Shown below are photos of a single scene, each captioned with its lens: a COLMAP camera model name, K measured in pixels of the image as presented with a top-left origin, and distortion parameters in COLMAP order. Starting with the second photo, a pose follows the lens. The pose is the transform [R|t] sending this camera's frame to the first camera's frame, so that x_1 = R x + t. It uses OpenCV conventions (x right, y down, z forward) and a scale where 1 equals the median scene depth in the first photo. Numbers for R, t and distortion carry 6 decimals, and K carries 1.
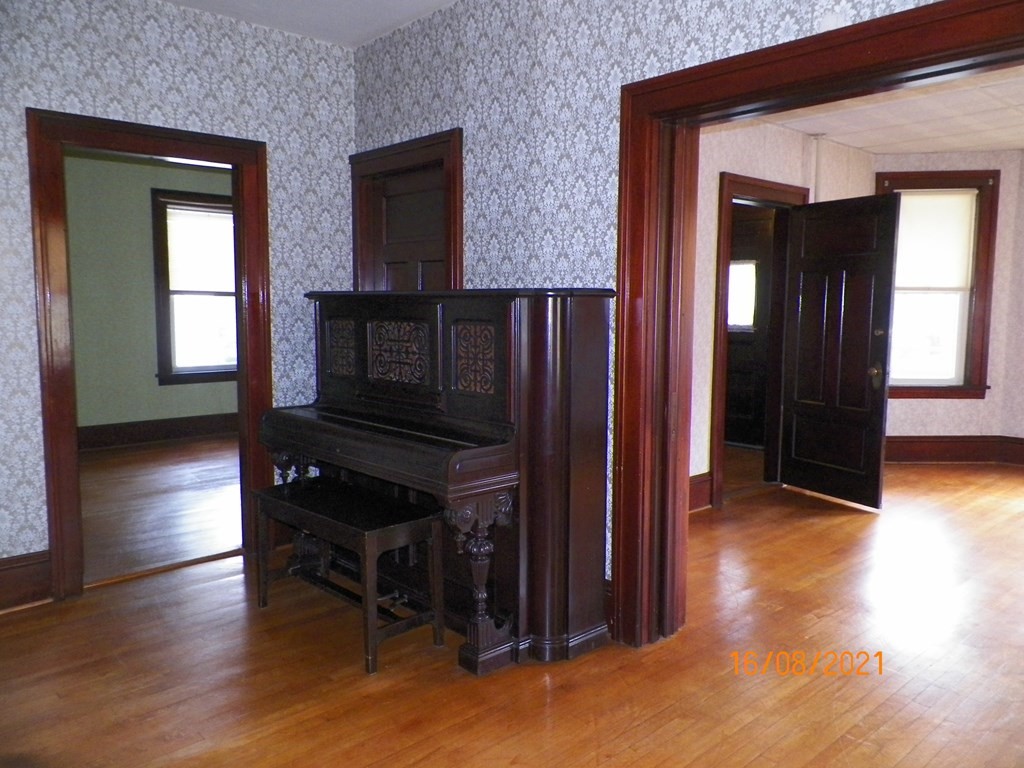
lens RADIAL K [[770.7, 0, 521.0], [0, 770.7, 379.8], [0, 0, 1]] dist [0.014266, -0.017469]
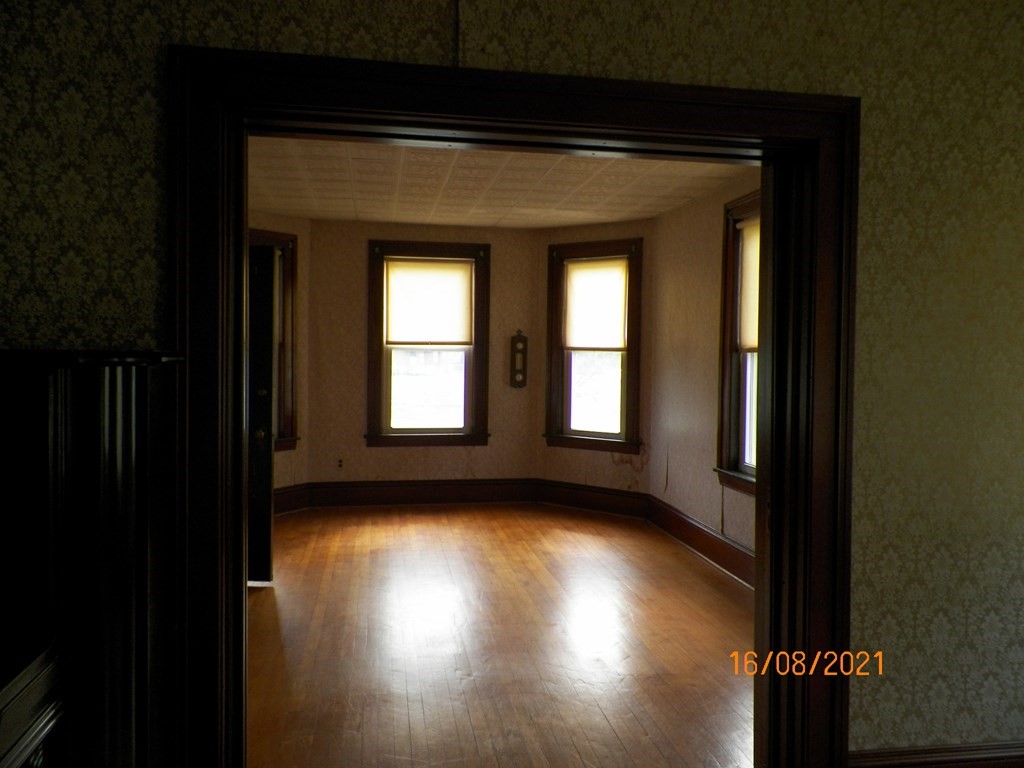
lens RADIAL K [[770.7, 0, 511.0], [0, 770.7, 381.7], [0, 0, 1]] dist [0.014266, -0.017469]
pose [[0.535273, -0.024800, 0.844315, -0.266216], [0.073325, 0.997160, -0.017197, -0.059117], [-0.841491, 0.071114, 0.535571, 0.406866]]
